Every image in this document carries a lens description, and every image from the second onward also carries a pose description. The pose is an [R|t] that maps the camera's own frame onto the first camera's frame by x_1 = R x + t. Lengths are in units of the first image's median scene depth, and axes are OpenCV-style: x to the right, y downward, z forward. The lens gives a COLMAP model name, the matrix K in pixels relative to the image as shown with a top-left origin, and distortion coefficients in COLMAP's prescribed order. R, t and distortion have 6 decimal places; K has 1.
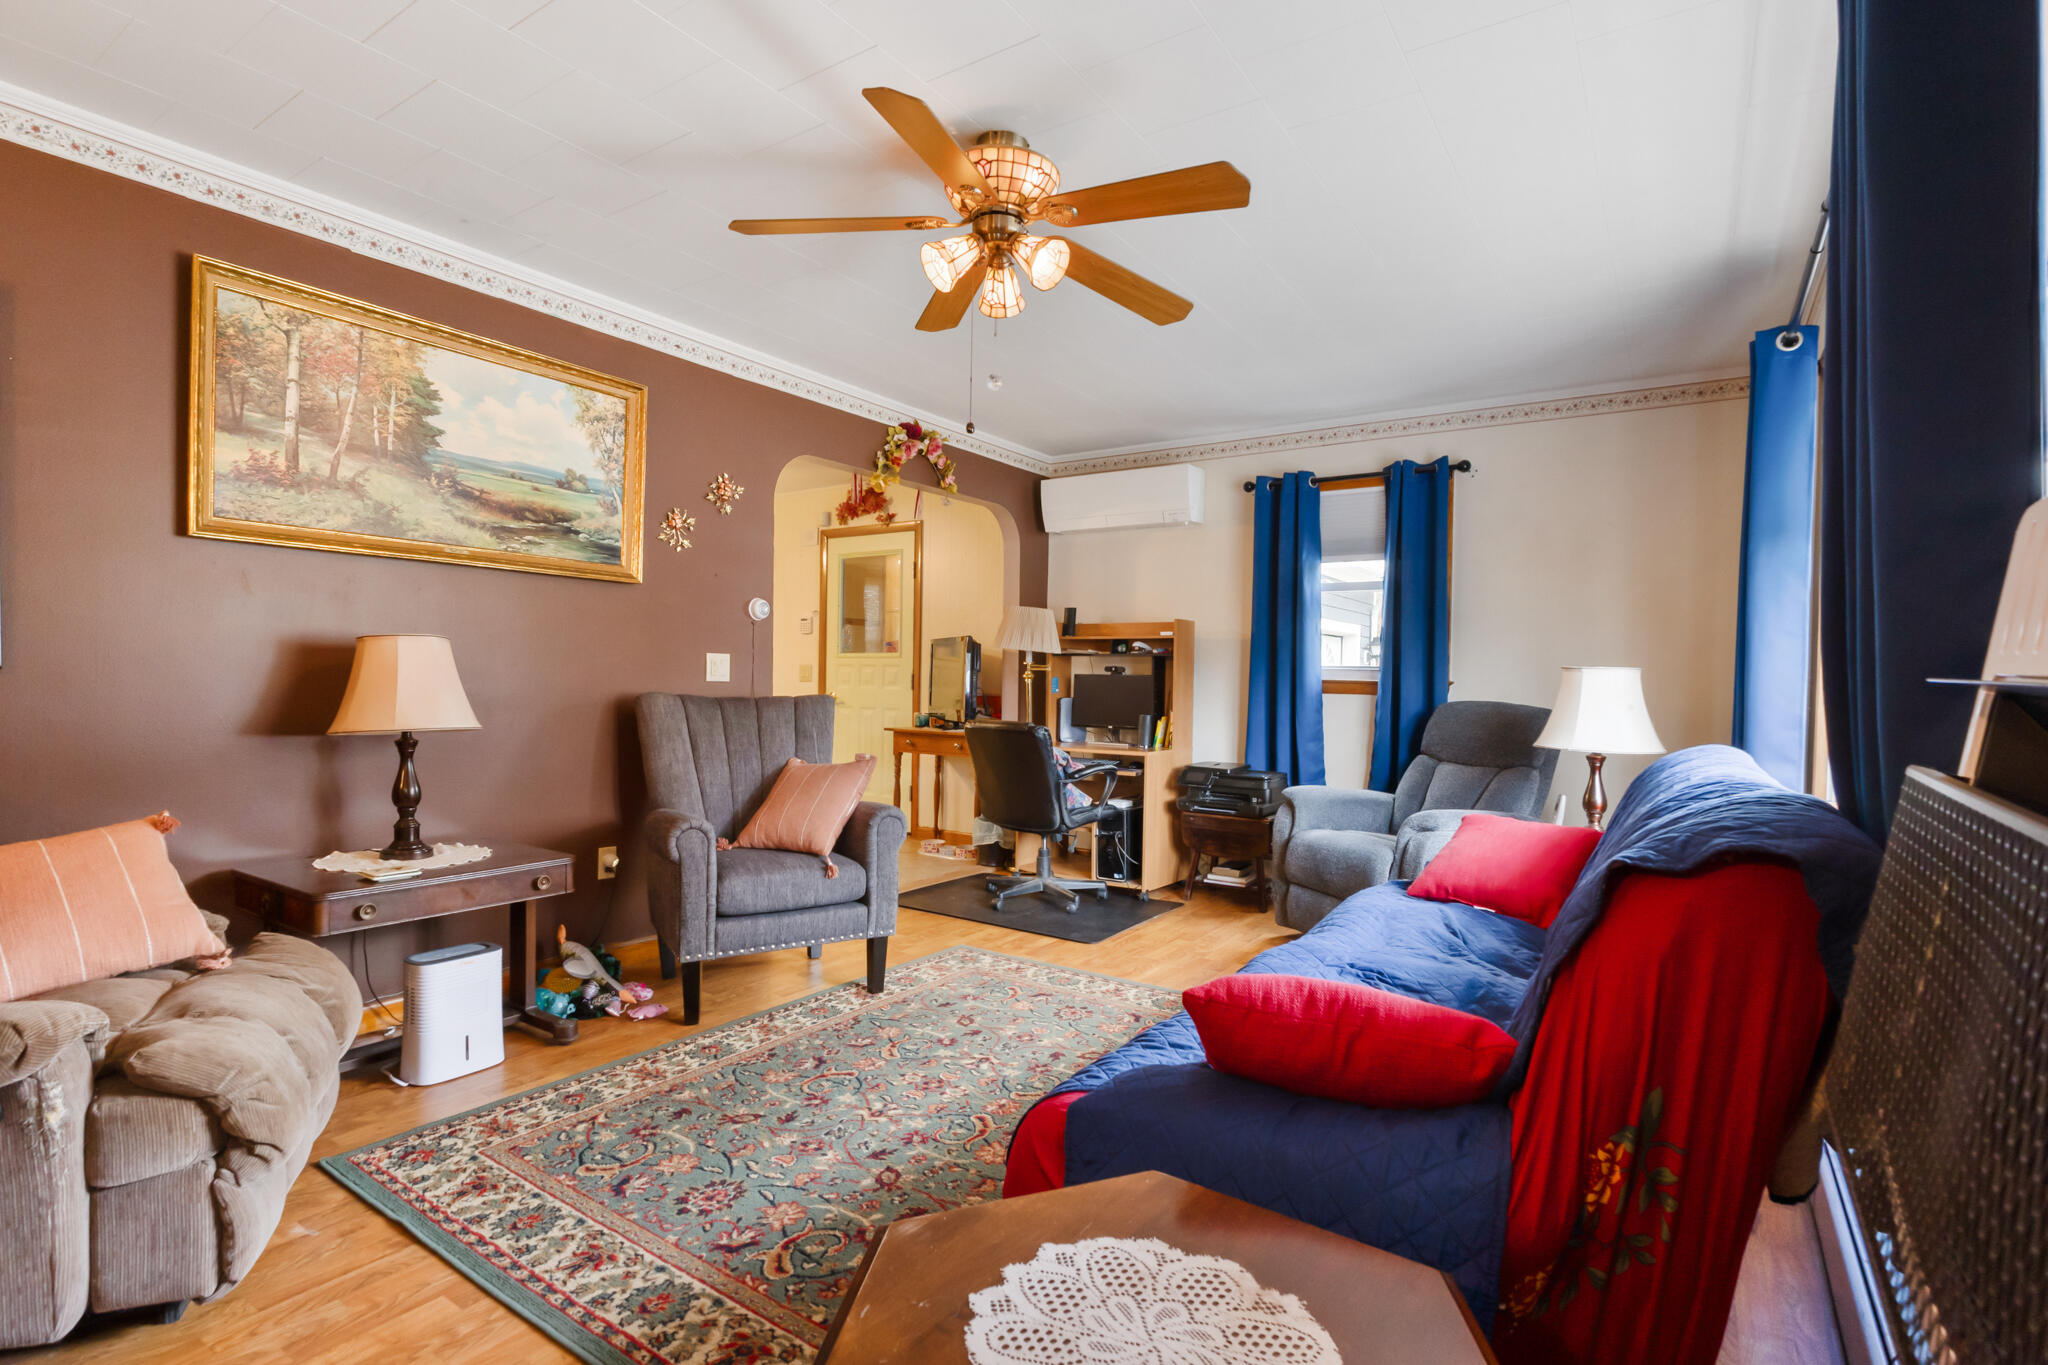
lens RADIAL K [[983.4, 0, 1014.9], [0, 983.4, 688.9], [0, 0, 1]] dist [-0.013444, 0.003278]
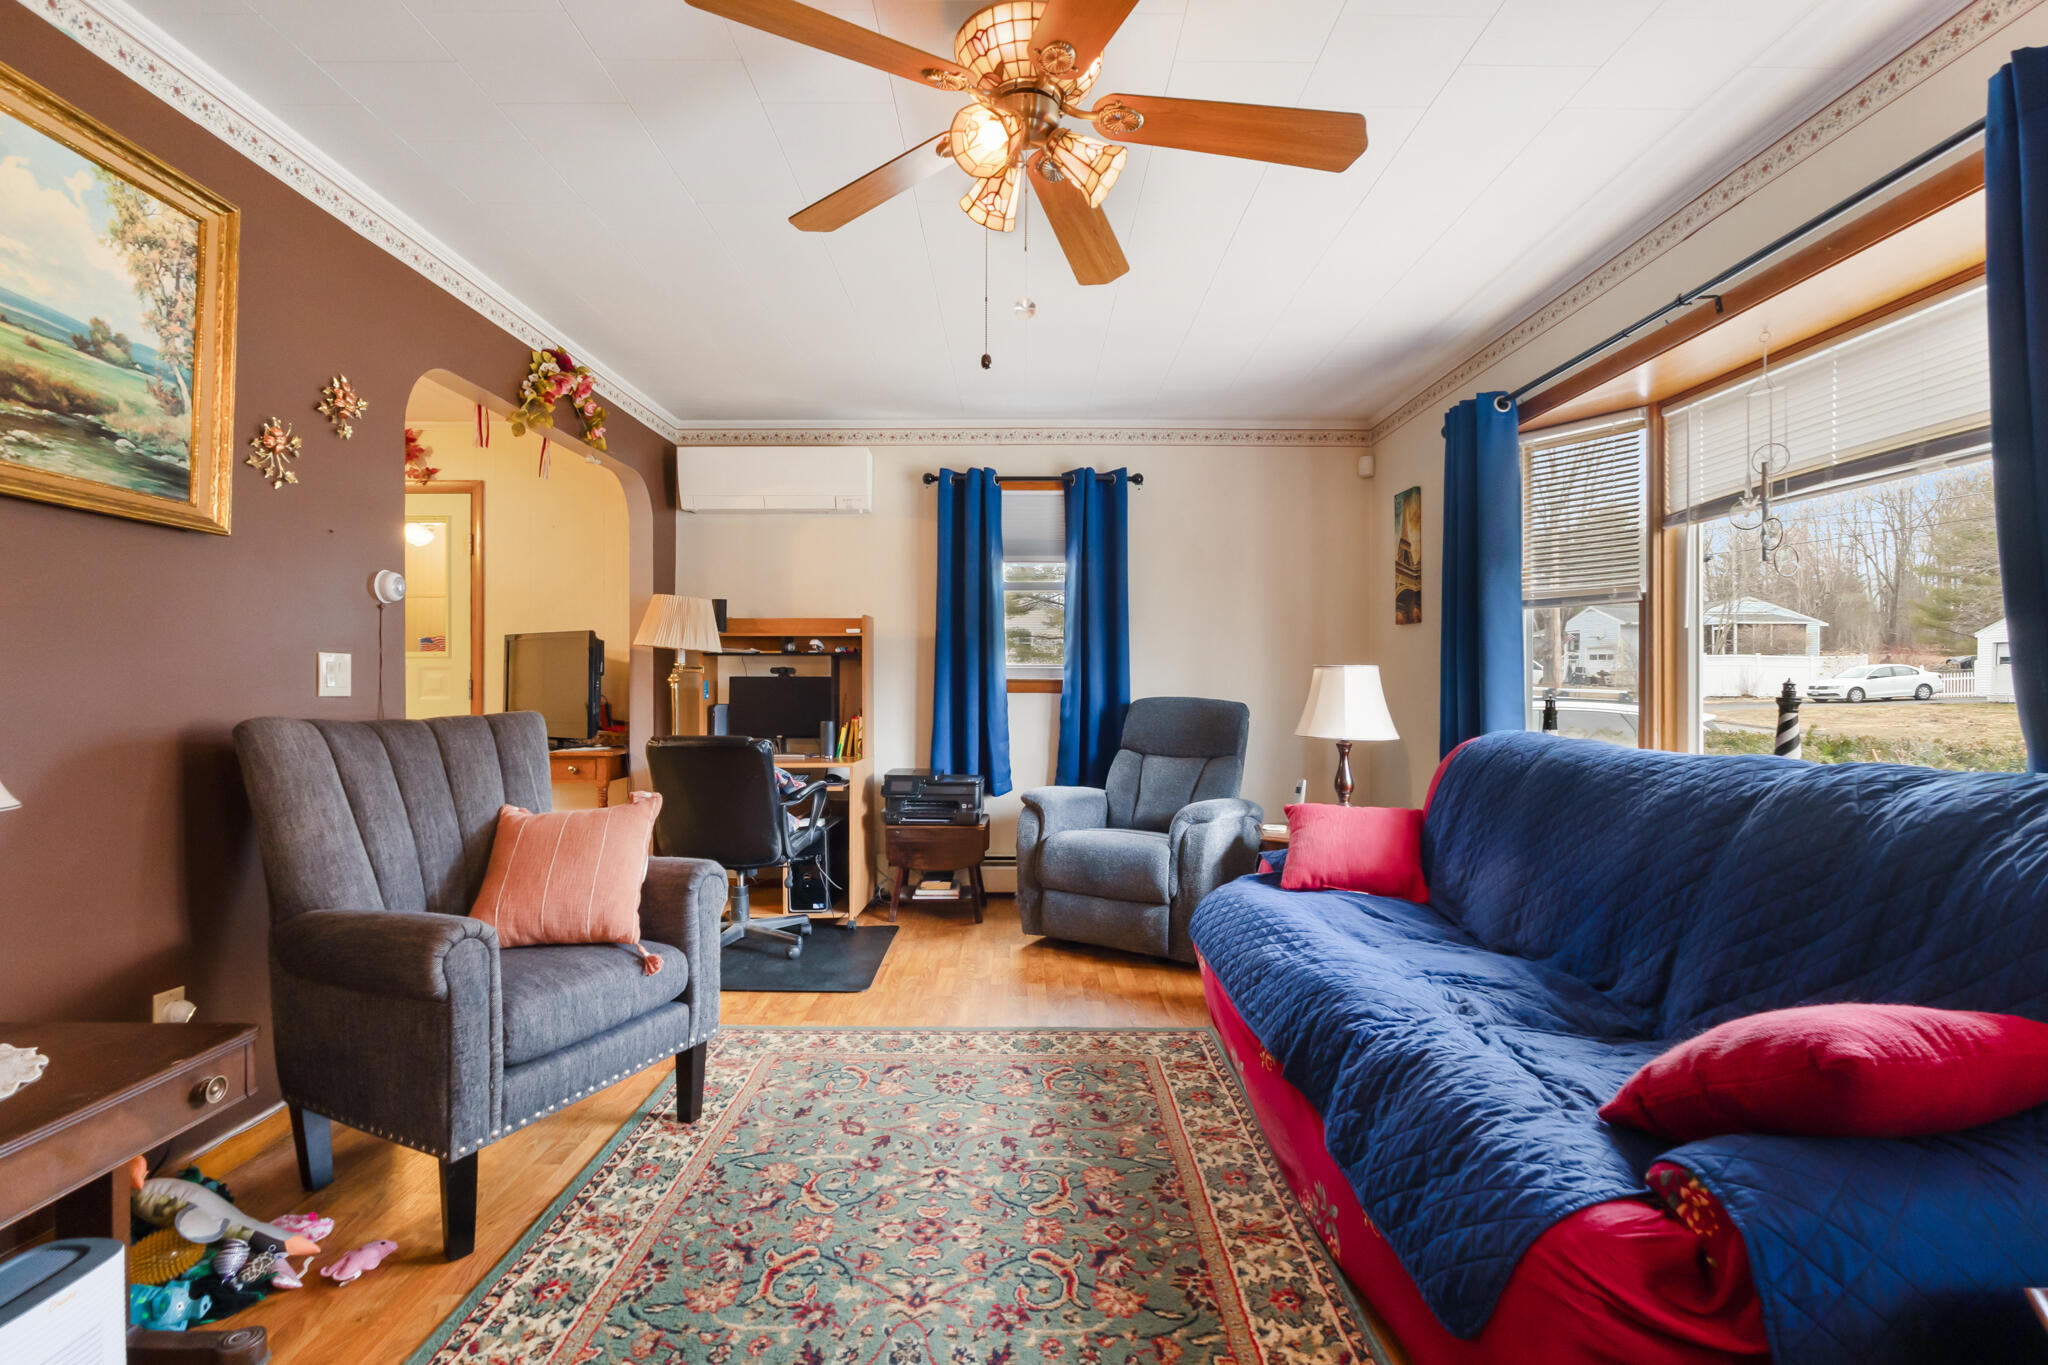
lens RADIAL K [[965.6, 0, 1017.5], [0, 965.6, 674.3], [0, 0, 1]] dist [-0.003890, 0.000079]
pose [[0.829481, -0.012116, 0.558404, -0.315628], [0.019375, 0.999787, -0.007088, -0.009983], [-0.558199, 0.016699, 0.829539, 0.252688]]
